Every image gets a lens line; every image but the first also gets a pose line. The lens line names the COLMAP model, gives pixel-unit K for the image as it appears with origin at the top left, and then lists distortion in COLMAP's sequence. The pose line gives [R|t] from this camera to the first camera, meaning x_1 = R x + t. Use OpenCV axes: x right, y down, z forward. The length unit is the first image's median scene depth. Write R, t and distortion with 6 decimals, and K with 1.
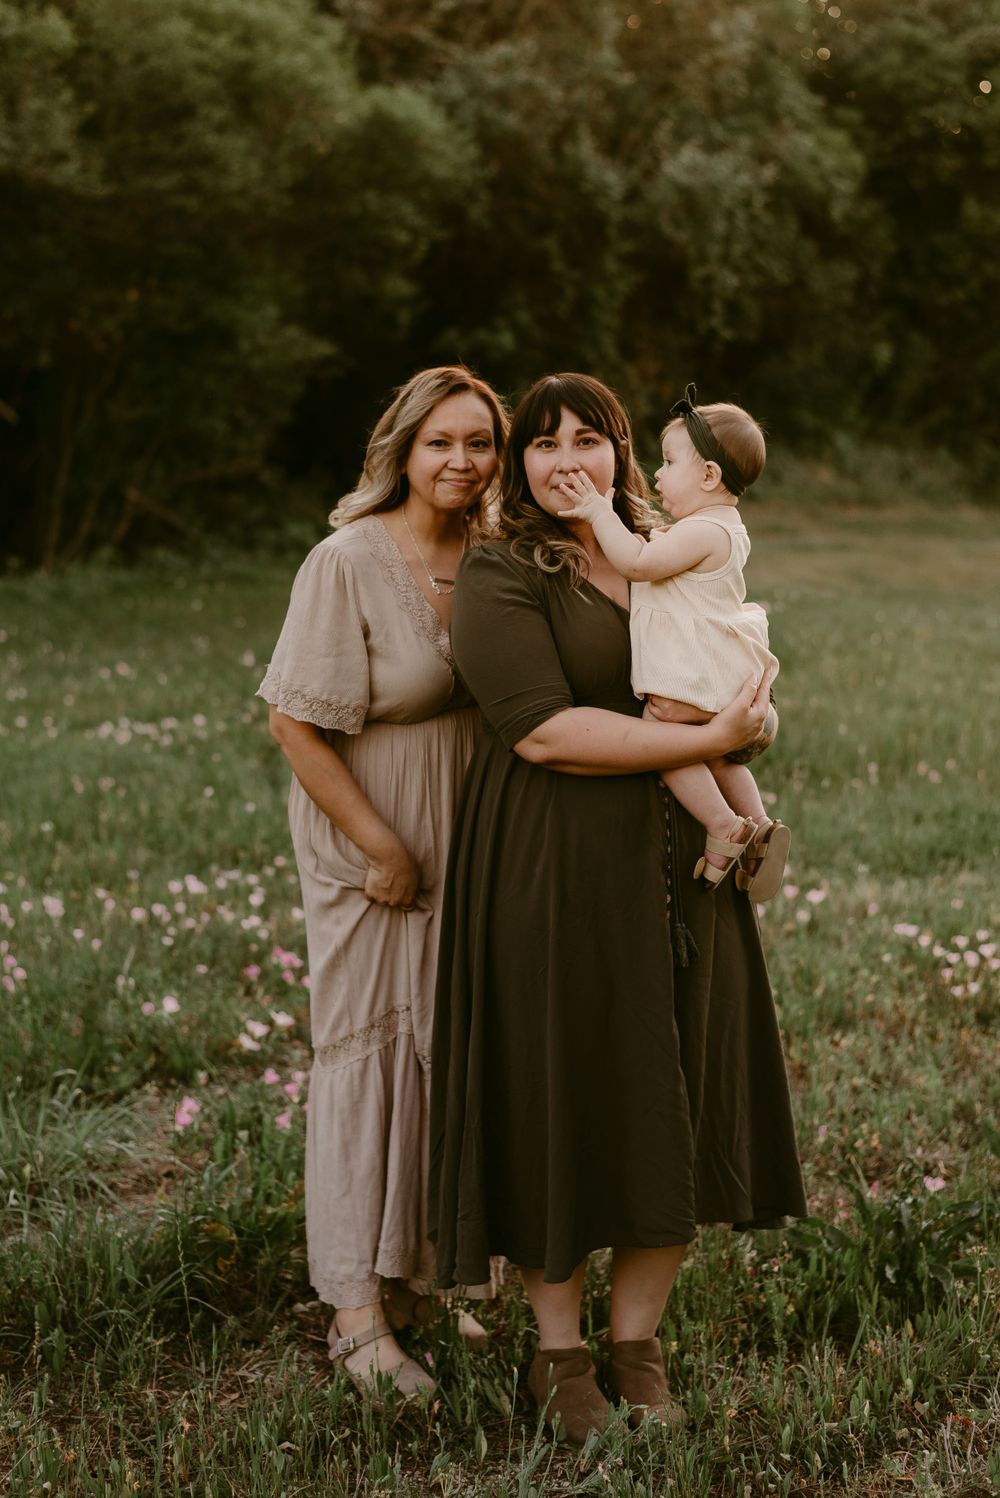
lens RADIAL K [[2268.3, 0, 484.1], [0, 2268.3, 704.9], [0, 0, 1]] dist [0.006321, -0.018057]
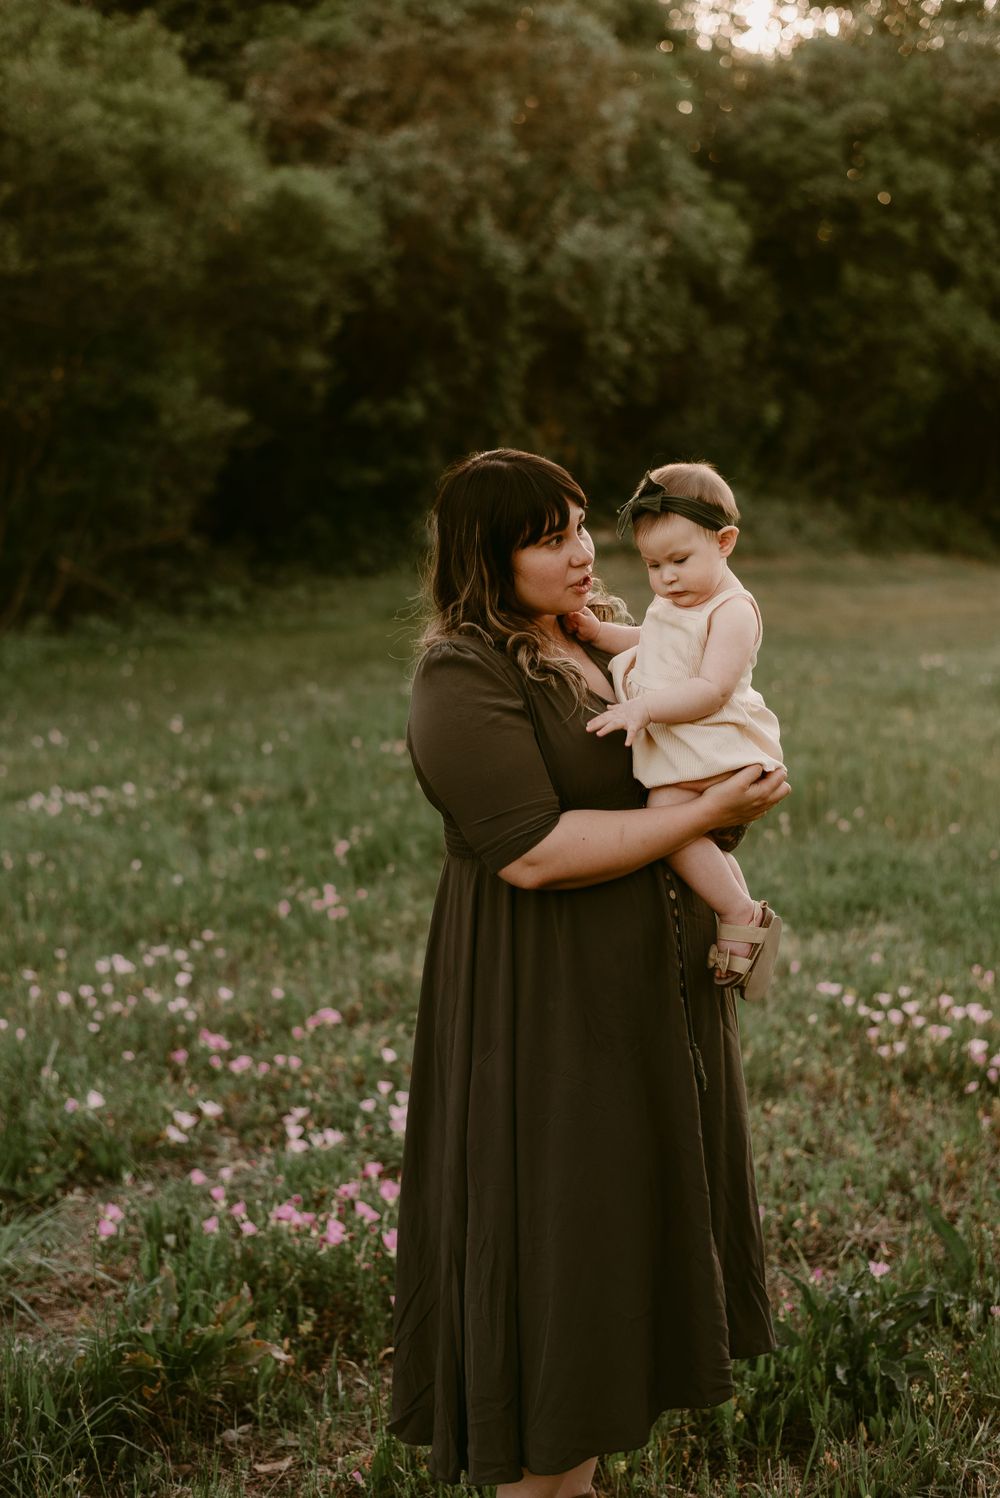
lens RADIAL K [[2095.2, 0, 469.6], [0, 2095.2, 743.2], [0, 0, 1]] dist [0.006045, 0.021507]
pose [[0.999144, -0.028157, 0.030314, 0.000553], [0.028148, 0.999604, 0.000717, -0.012686], [-0.030322, 0.000137, 0.999540, 0.059606]]
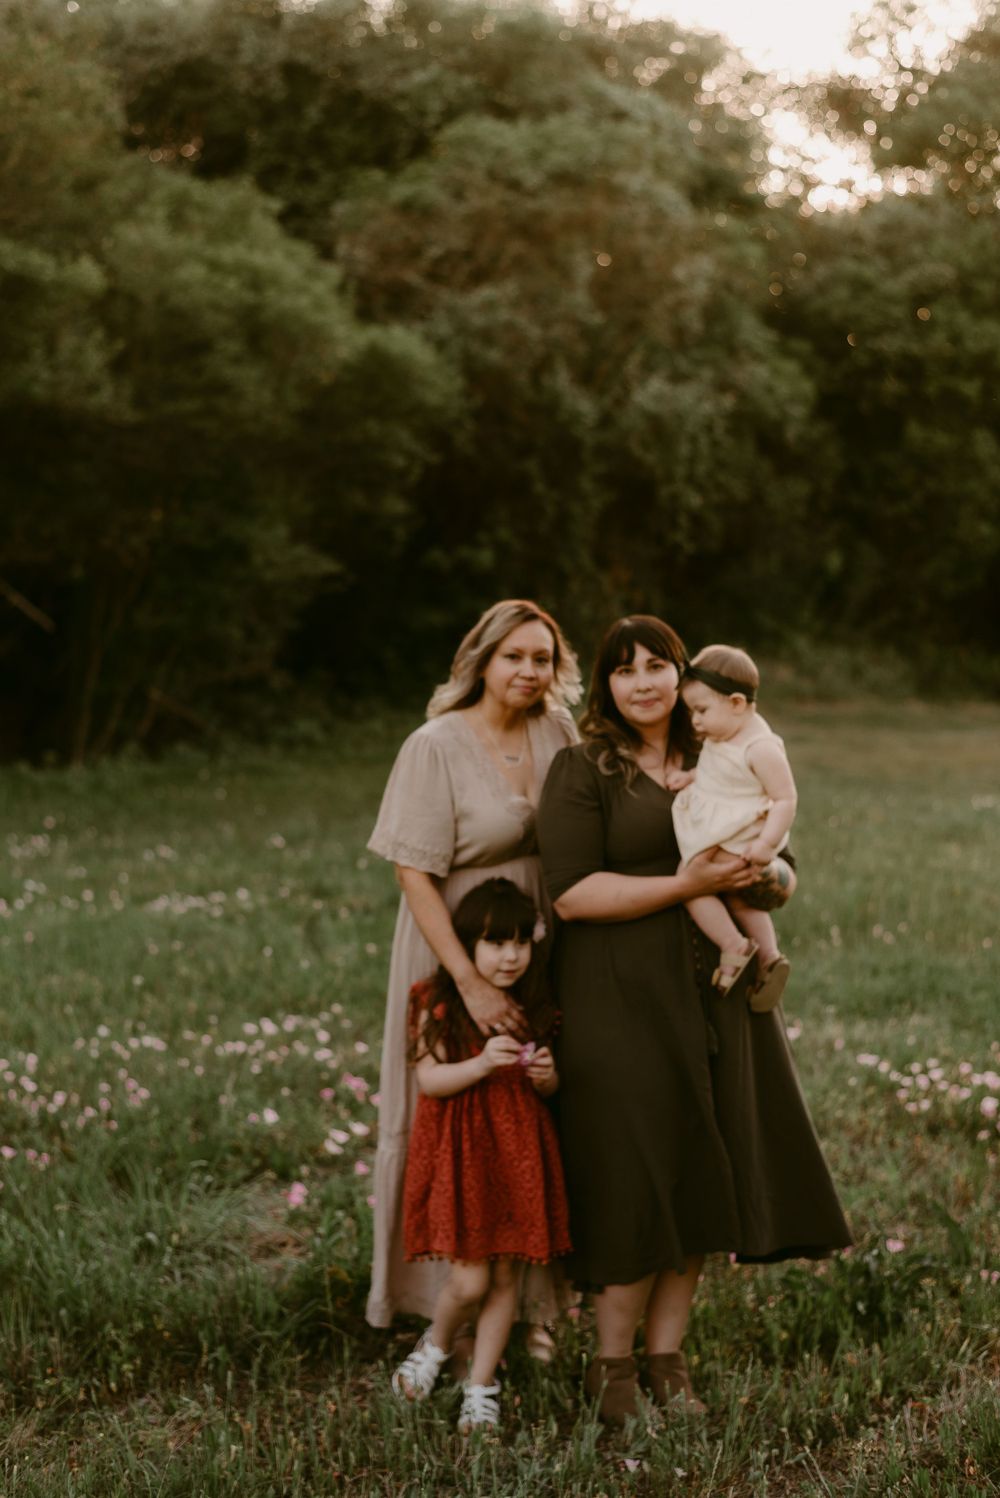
lens RADIAL K [[2205.0, 0, 469.6], [0, 2205.0, 749.7], [0, 0, 1]] dist [0.023169, -0.086597]
pose [[0.999941, -0.005118, 0.009593, -0.028093], [0.005731, 0.997868, -0.065007, 0.008953], [-0.009239, 0.065058, 0.997839, -0.139822]]
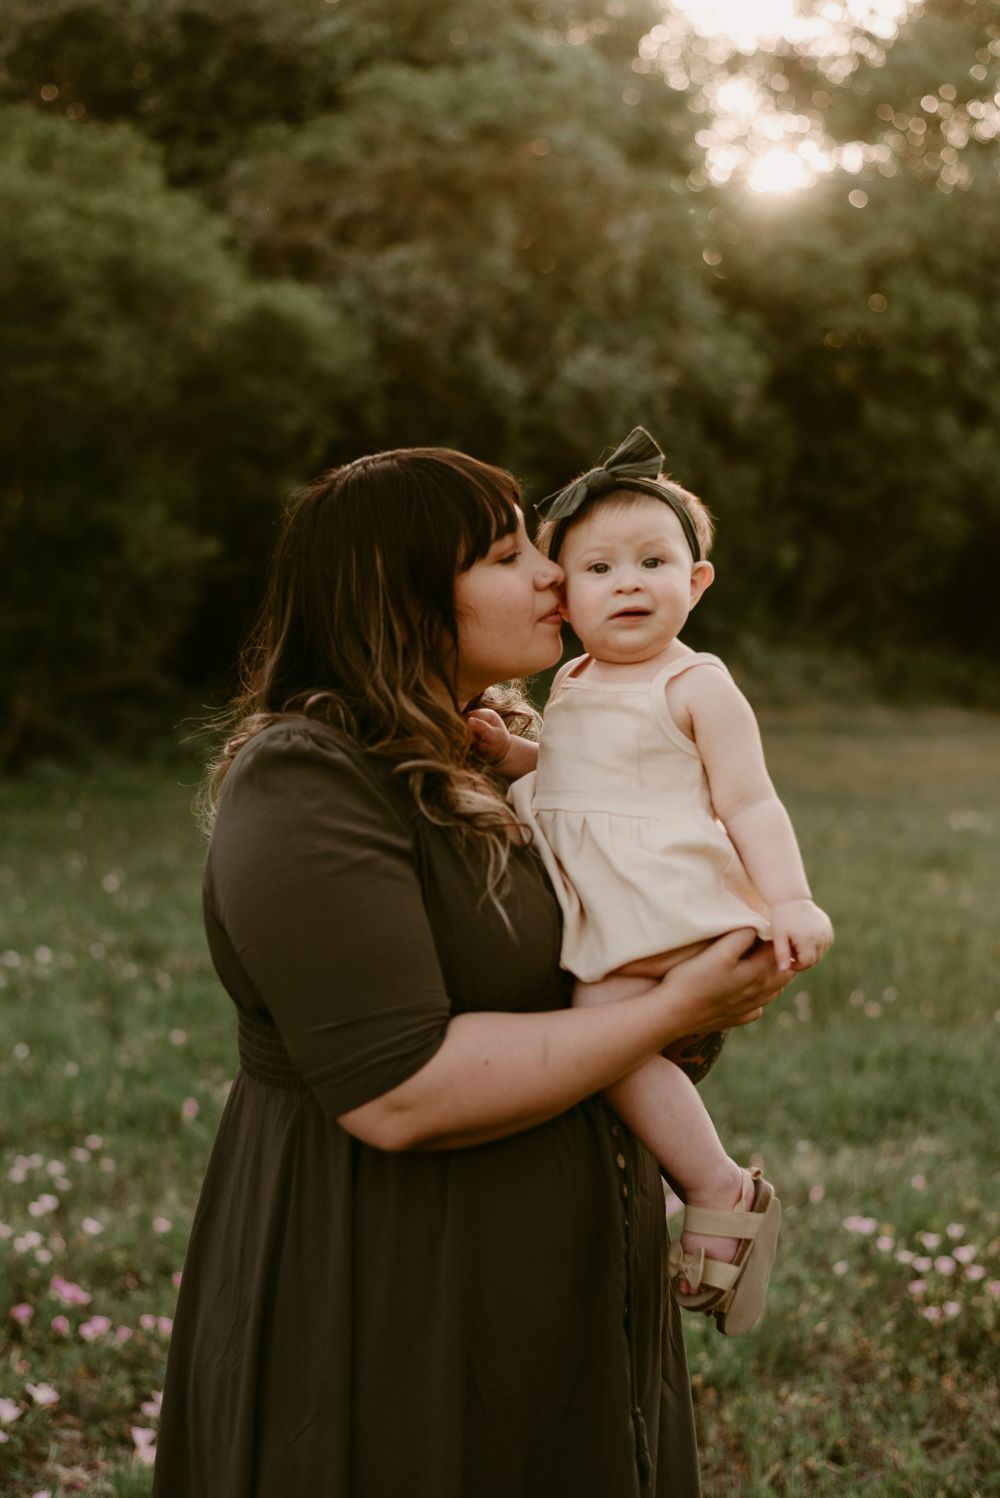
lens RADIAL K [[2121.1, 0, 474.3], [0, 2121.1, 795.6], [0, 0, 1]] dist [-0.007528, 0.015684]
pose [[0.999473, -0.014814, 0.028876, 0.025092], [0.016231, 0.998645, -0.049445, -0.014749], [-0.028104, 0.049888, 0.998359, 0.206503]]
